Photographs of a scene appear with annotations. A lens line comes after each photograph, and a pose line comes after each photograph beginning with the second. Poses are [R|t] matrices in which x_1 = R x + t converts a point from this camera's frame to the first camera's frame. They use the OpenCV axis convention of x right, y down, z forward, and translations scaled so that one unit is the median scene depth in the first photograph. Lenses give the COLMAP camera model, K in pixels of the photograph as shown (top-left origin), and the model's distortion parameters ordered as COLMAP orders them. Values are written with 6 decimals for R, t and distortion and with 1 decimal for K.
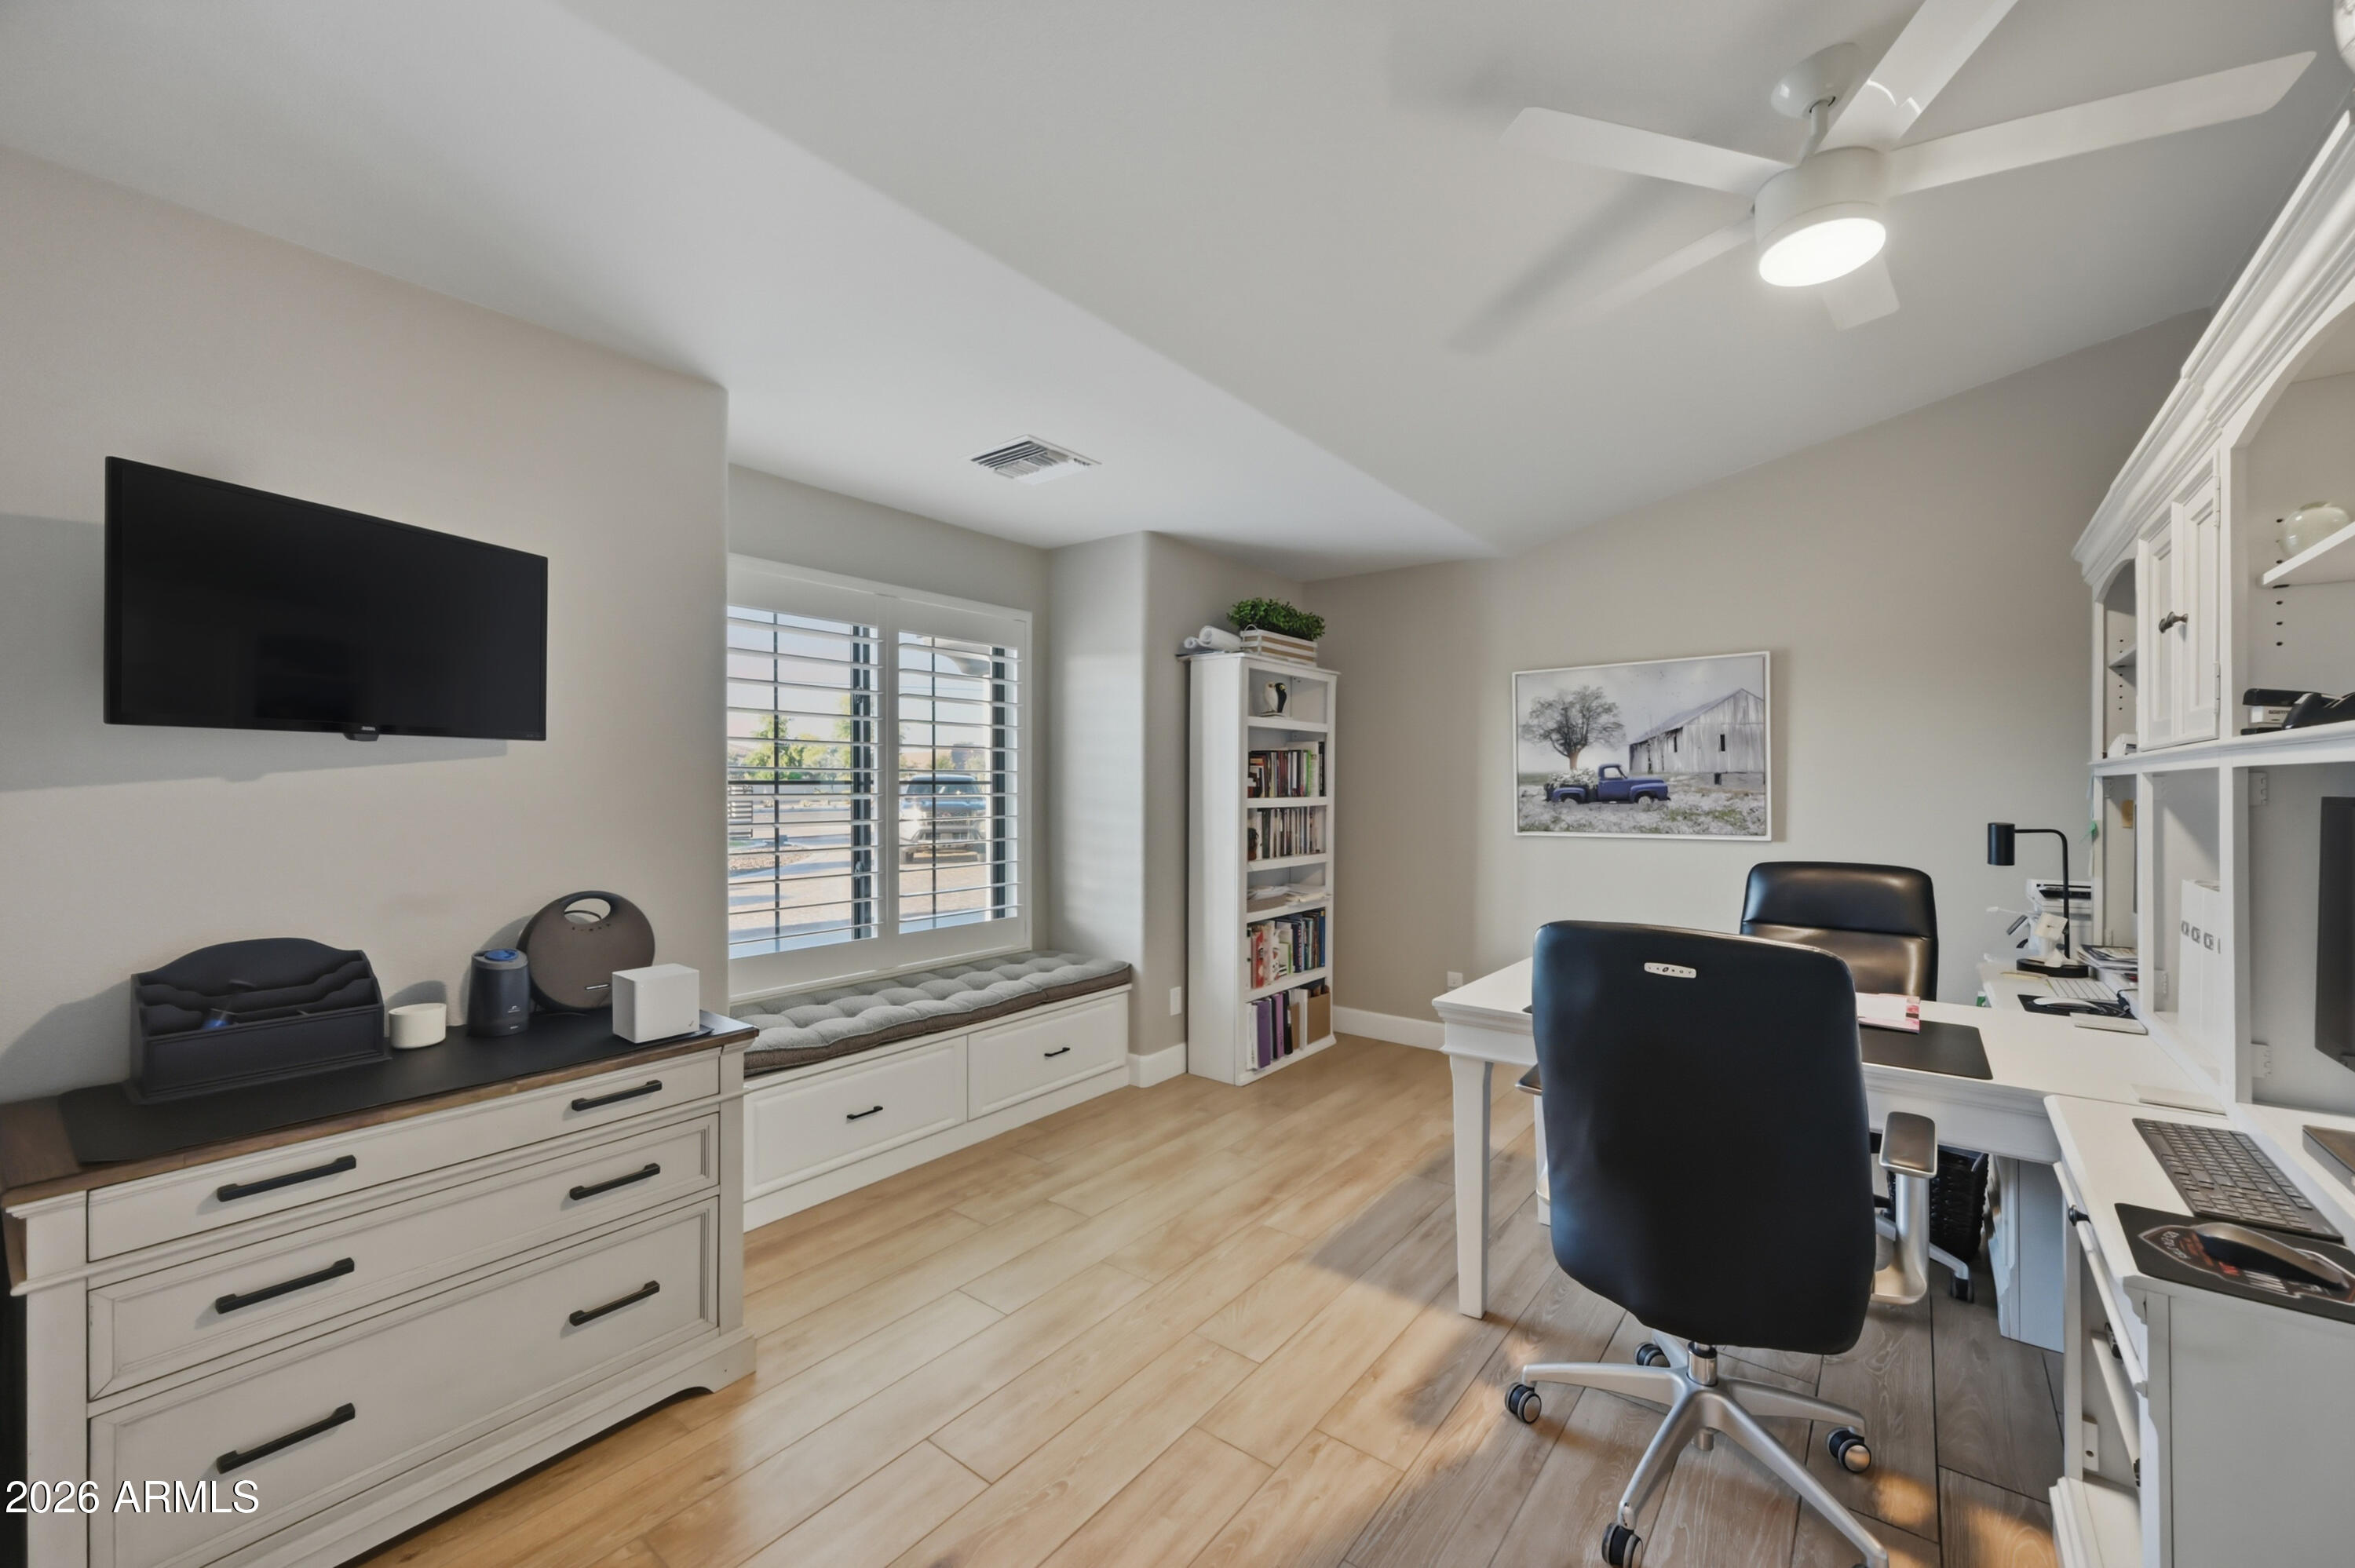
lens RADIAL K [[941.1, 0, 1176.6], [0, 941.1, 787.1], [0, 0, 1]] dist [0.003981, 0.001180]
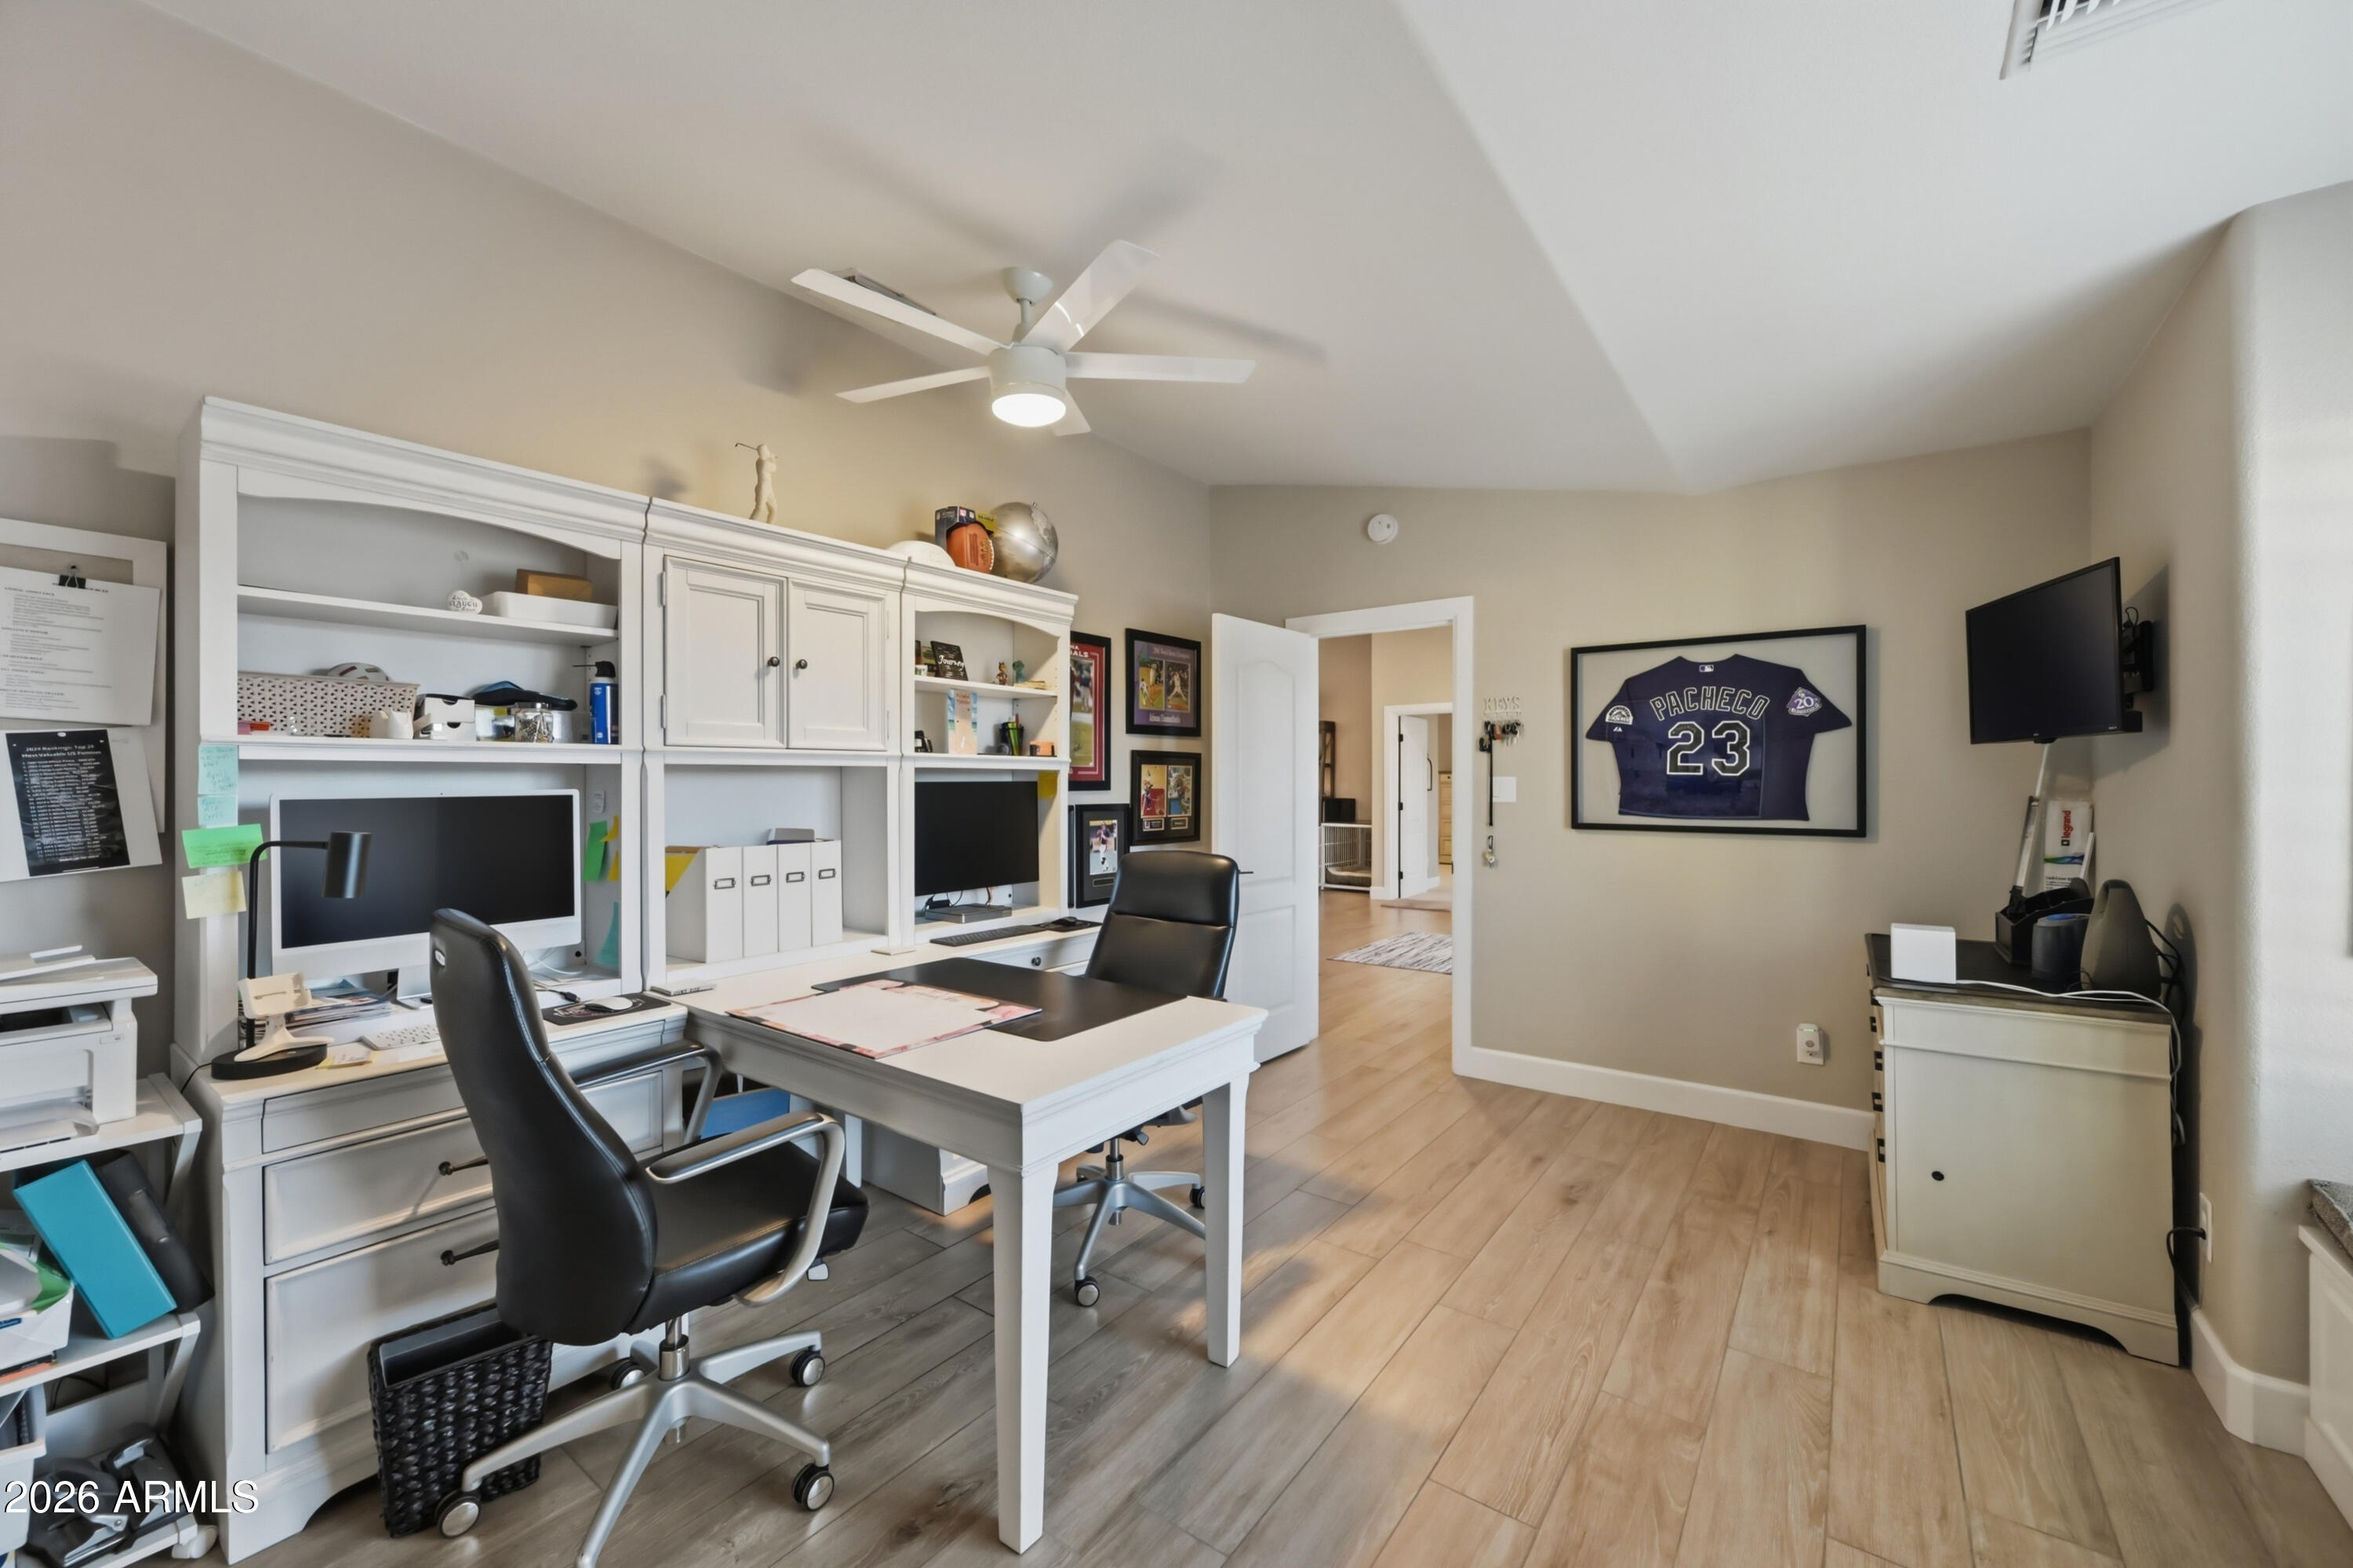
lens RADIAL K [[940.5, 0, 1182.8], [0, 940.5, 784.6], [0, 0, 1]] dist [0.003981, 0.001180]
pose [[-0.999380, -0.002153, -0.035150, 0.388340], [-0.002022, 0.999991, -0.003755, 0.012862], [0.035158, -0.003681, -0.999375, 1.911939]]
